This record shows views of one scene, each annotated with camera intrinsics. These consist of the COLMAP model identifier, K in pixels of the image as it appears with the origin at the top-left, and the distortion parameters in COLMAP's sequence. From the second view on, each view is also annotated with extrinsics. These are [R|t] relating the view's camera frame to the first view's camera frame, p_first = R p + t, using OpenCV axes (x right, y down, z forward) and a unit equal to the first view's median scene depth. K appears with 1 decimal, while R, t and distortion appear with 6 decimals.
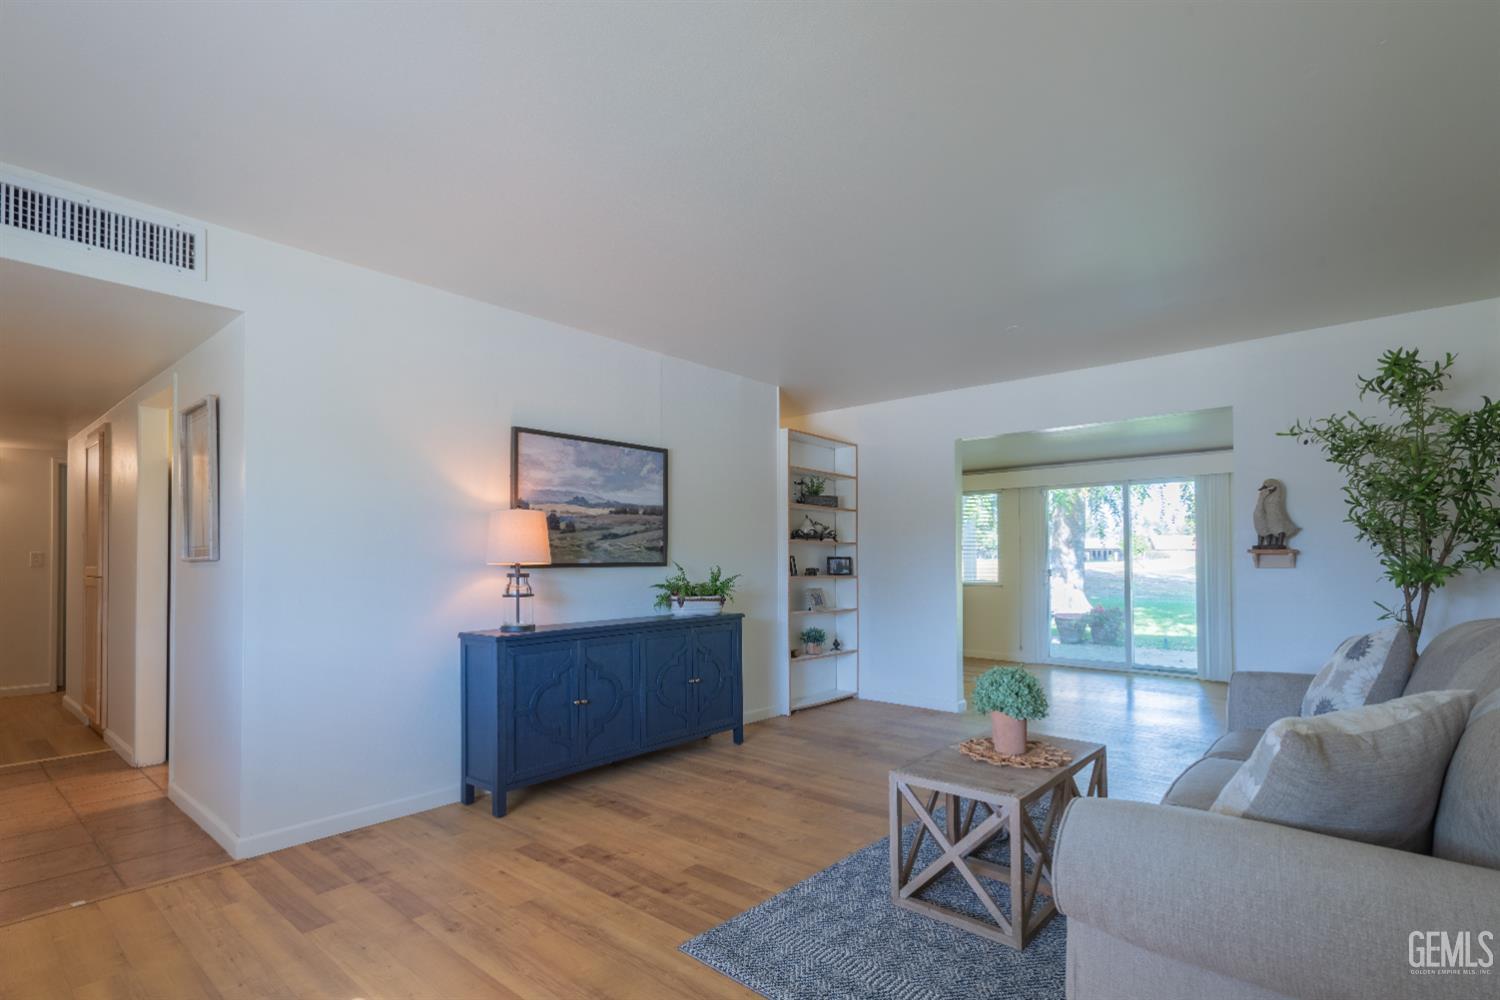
lens RADIAL K [[718.2, 0, 748.2], [0, 718.2, 543.8], [0, 0, 1]] dist [0.003571, 0.000290]
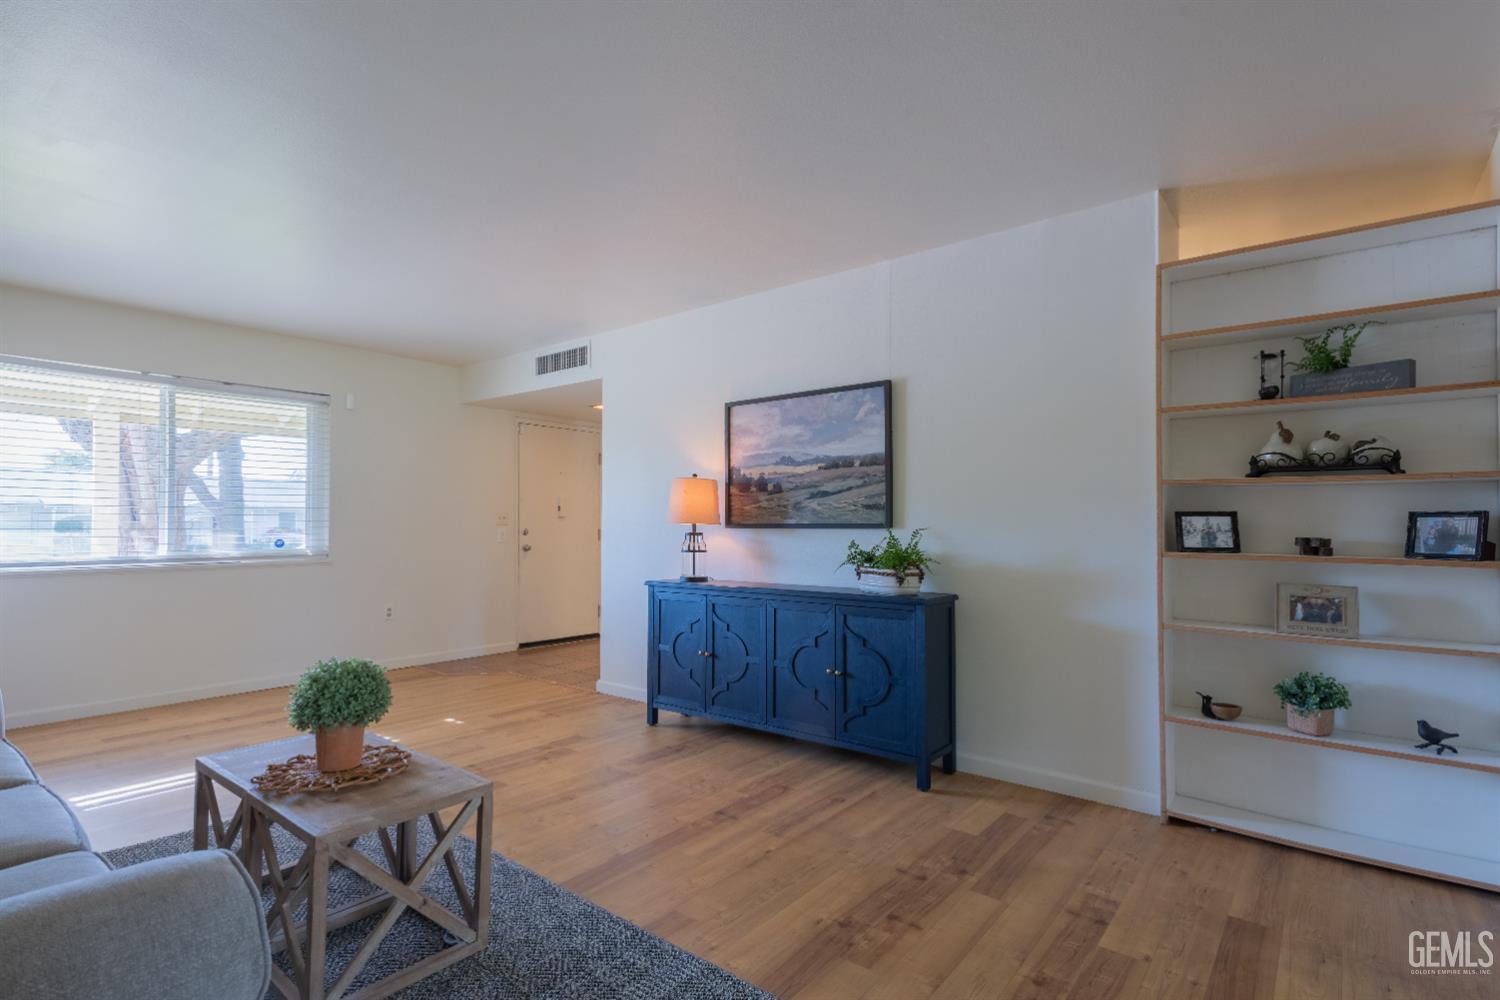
lens RADIAL K [[735.2, 0, 750.0], [0, 735.2, 500.0], [0, 0, 1]] dist [0.001322, 0.000249]
pose [[0.034771, -0.028453, -0.998990, 0.753541], [0.024114, 0.999327, -0.027623, 0.020549], [0.999104, -0.023130, 0.035433, 0.898173]]
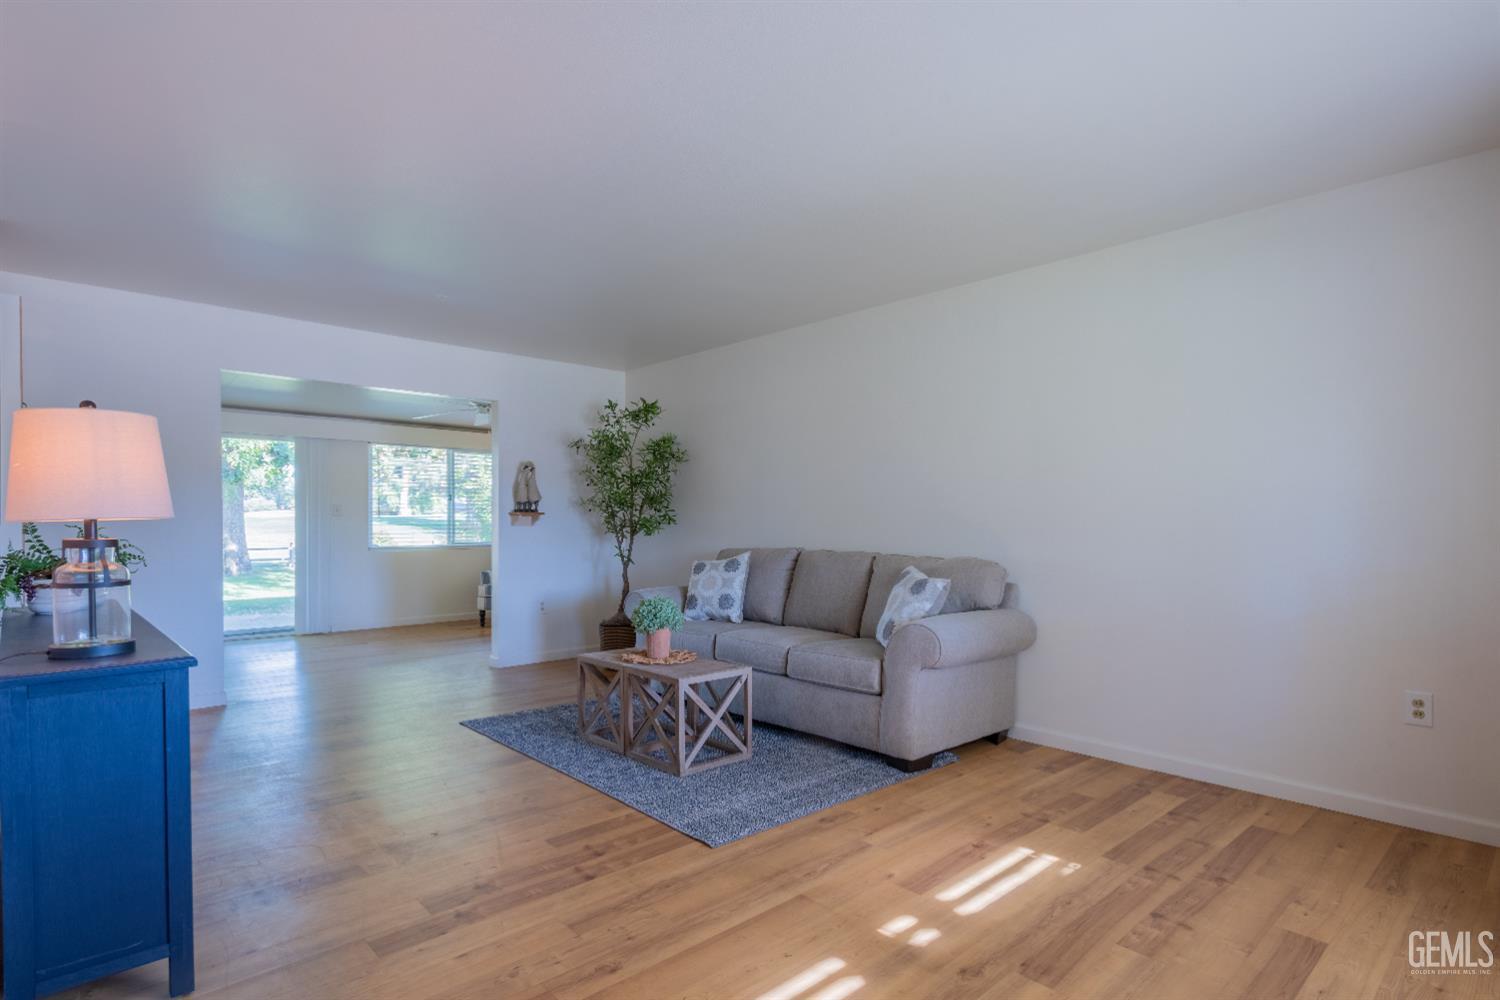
lens RADIAL K [[775.3, 0, 746.5], [0, 775.3, 533.7], [0, 0, 1]] dist [0.000222, -0.000038]
pose [[0.110977, -0.014959, 0.993710, -0.691372], [-0.025441, 0.999516, 0.017887, 0.012489], [-0.993497, -0.027266, 0.110543, 0.420377]]
